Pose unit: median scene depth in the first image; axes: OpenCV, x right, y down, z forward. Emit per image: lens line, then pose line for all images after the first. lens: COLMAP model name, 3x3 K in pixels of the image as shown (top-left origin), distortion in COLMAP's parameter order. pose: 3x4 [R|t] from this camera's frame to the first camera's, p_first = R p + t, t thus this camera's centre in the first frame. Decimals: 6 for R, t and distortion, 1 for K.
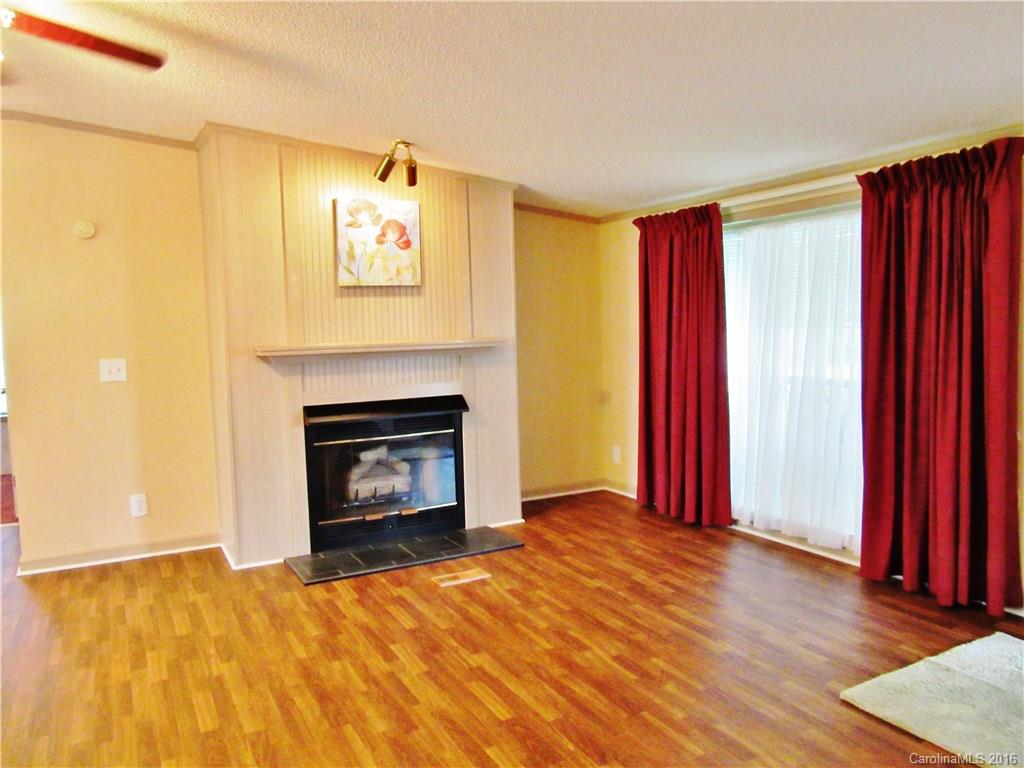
lens RADIAL K [[755.0, 0, 512.0], [0, 755.0, 384.0], [0, 0, 1]] dist [-0.042186, 0.002061]
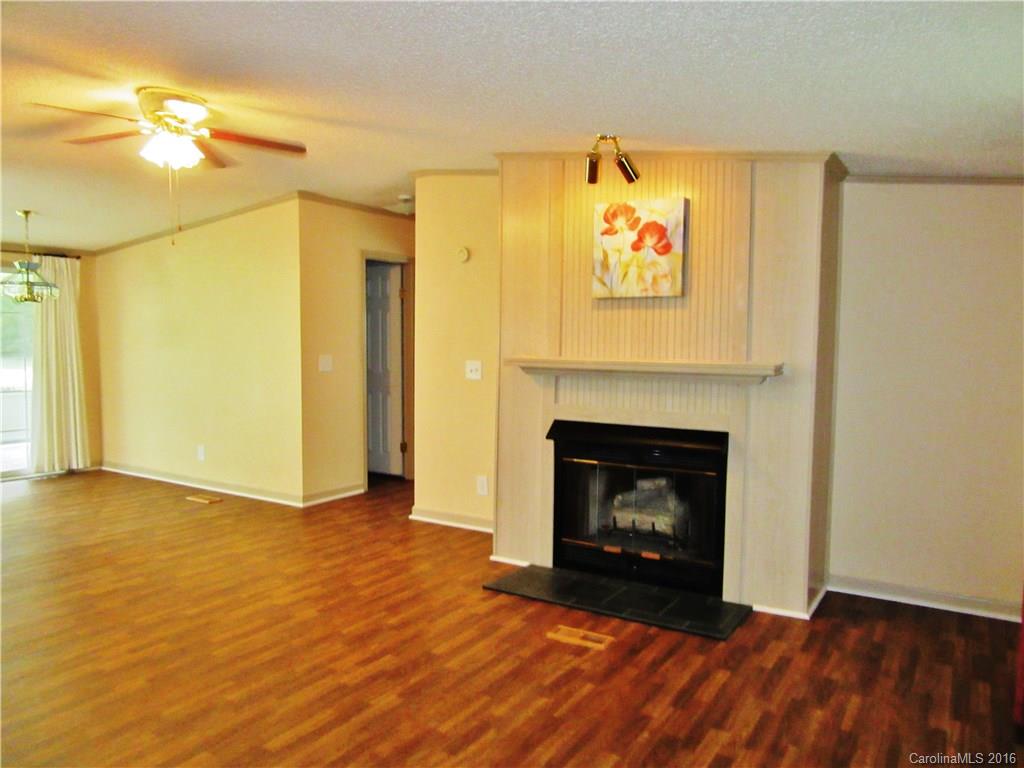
lens RADIAL K [[755.0, 0, 512.0], [0, 755.0, 384.0], [0, 0, 1]] dist [-0.042186, 0.002061]
pose [[0.495095, 0.084725, -0.864698, 0.545259], [-0.090858, 0.994826, 0.045452, -0.055973], [0.864075, 0.056062, 0.500232, 0.437459]]
